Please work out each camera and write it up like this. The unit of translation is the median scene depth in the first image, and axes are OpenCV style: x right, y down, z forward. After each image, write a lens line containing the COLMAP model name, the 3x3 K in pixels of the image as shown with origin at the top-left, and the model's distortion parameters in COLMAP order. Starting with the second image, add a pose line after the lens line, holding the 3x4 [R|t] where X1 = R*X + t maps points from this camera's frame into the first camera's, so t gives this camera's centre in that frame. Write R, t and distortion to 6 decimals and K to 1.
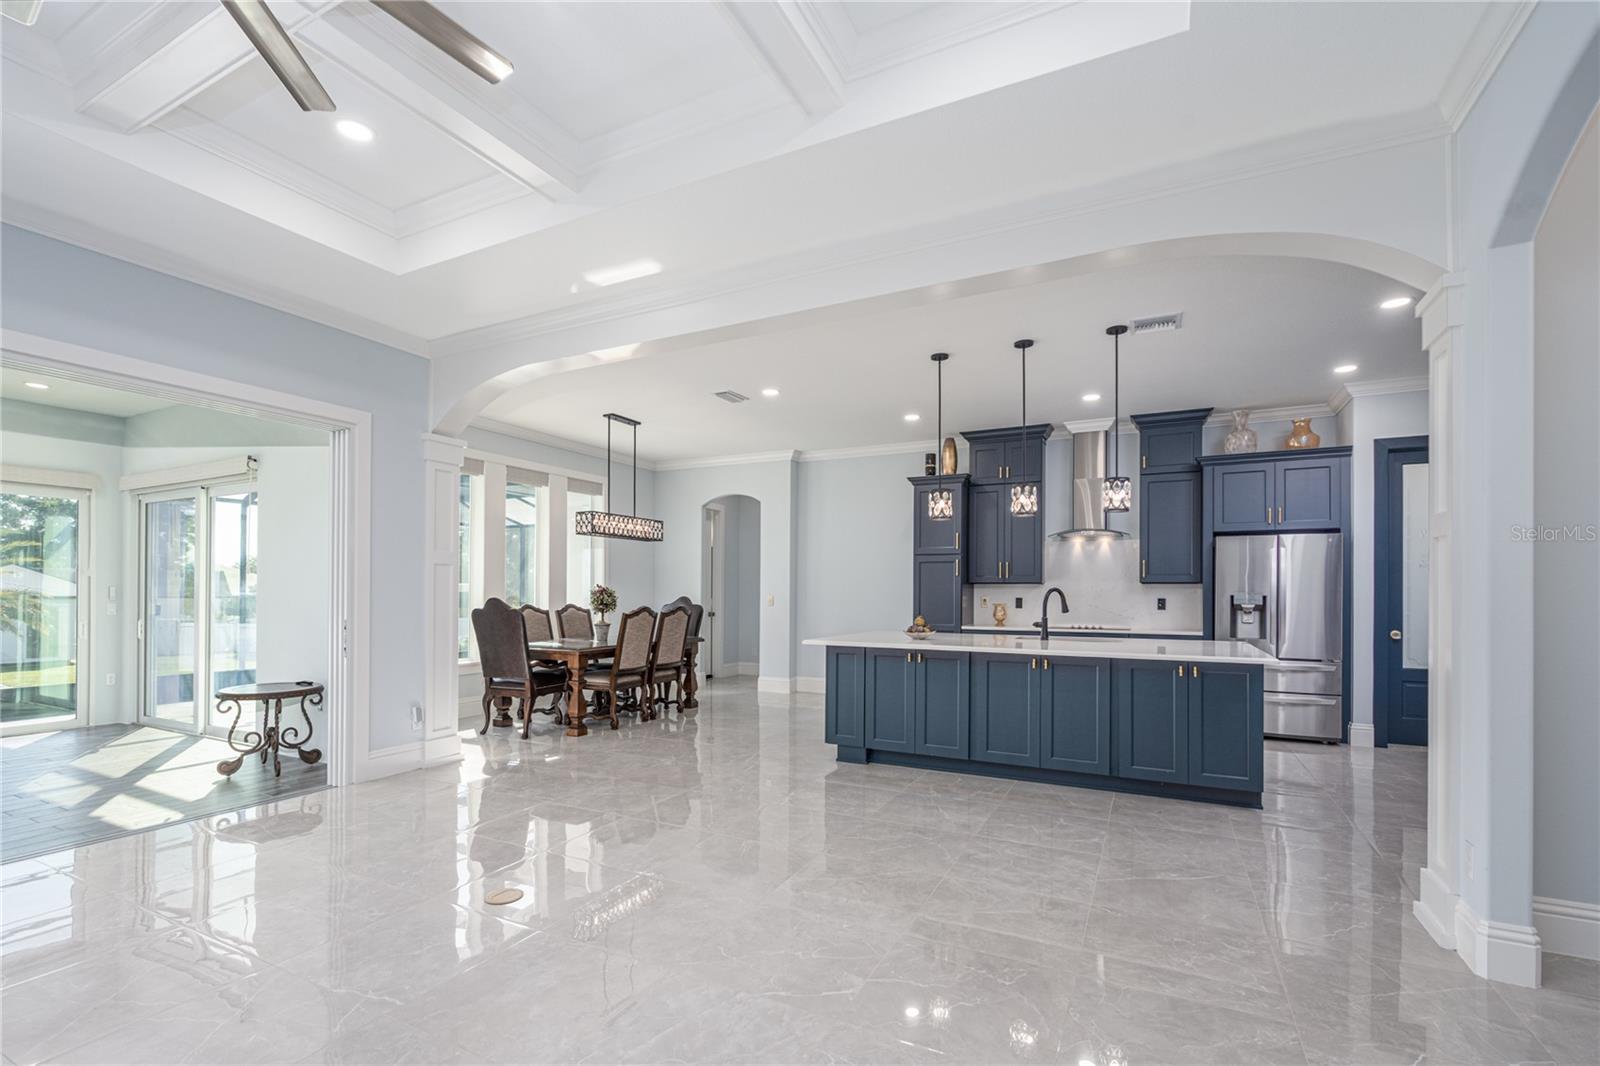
lens RADIAL K [[721.3, 0, 799.6], [0, 721.3, 584.6], [0, 0, 1]] dist [-0.000888, -0.000494]
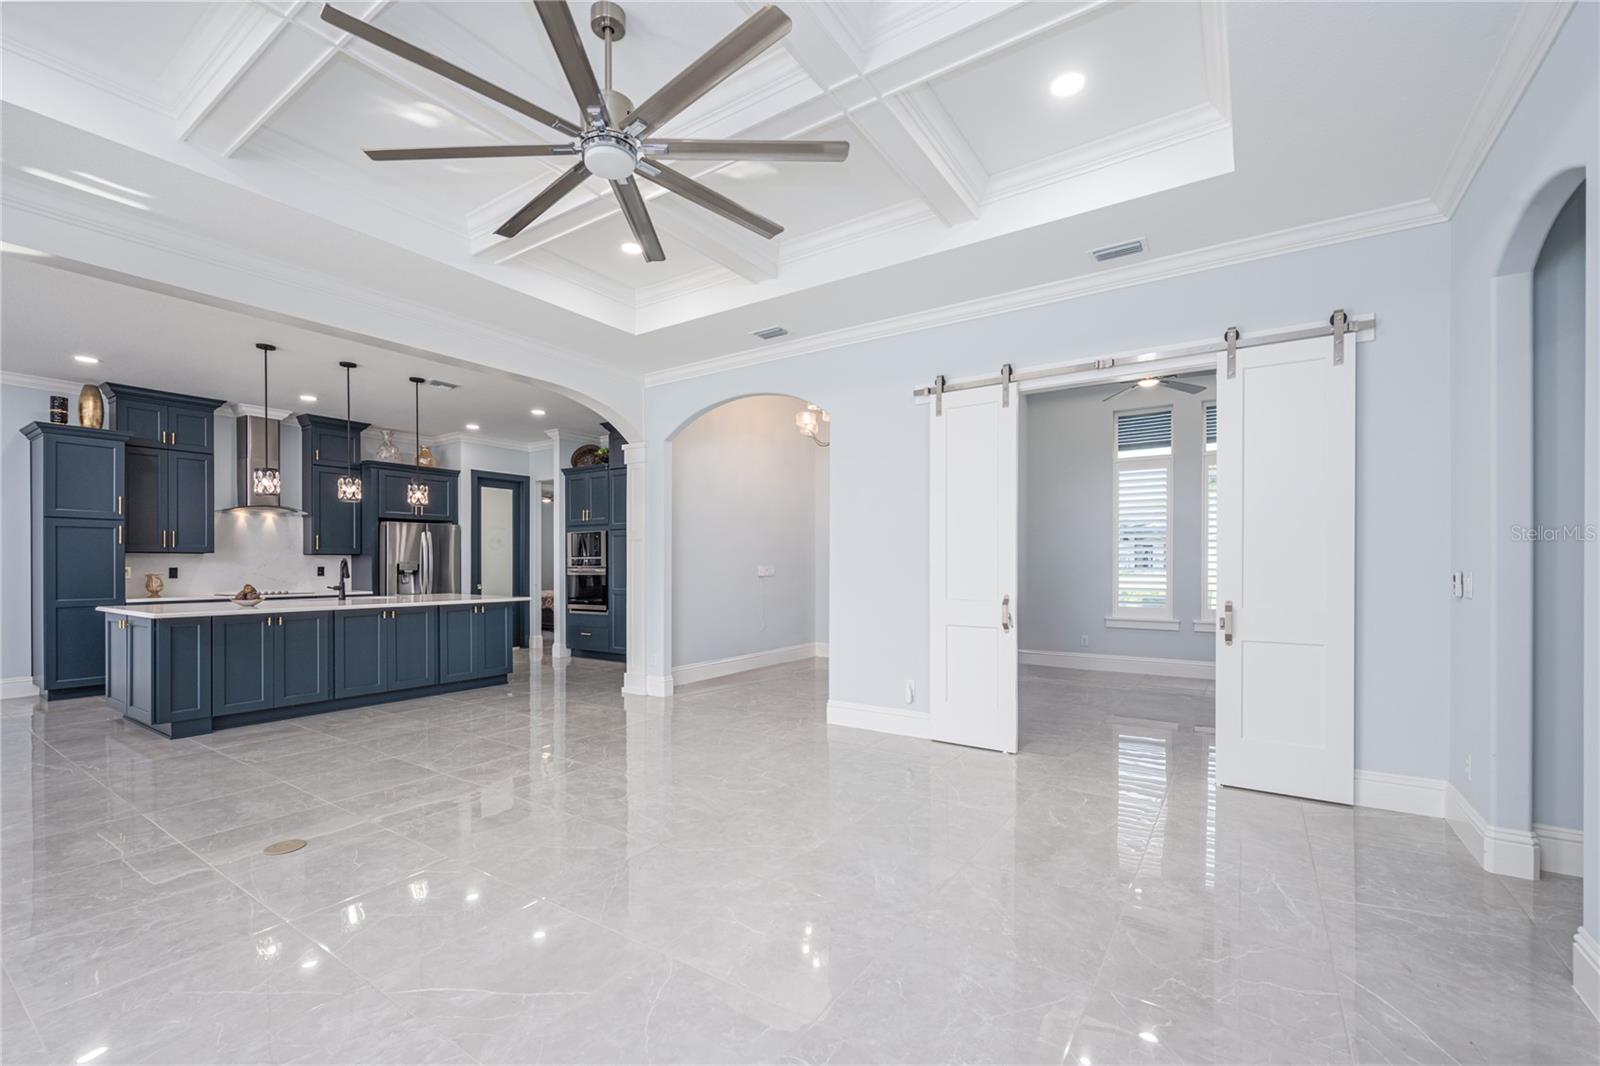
lens RADIAL K [[667.8, 0, 801.4], [0, 667.8, 565.2], [0, 0, 1]] dist [0.000003, 0.000026]
pose [[0.120886, -0.006667, 0.992644, -0.559078], [-0.011614, 0.999900, 0.008130, -0.002220], [-0.992598, -0.012511, 0.120797, 0.051914]]
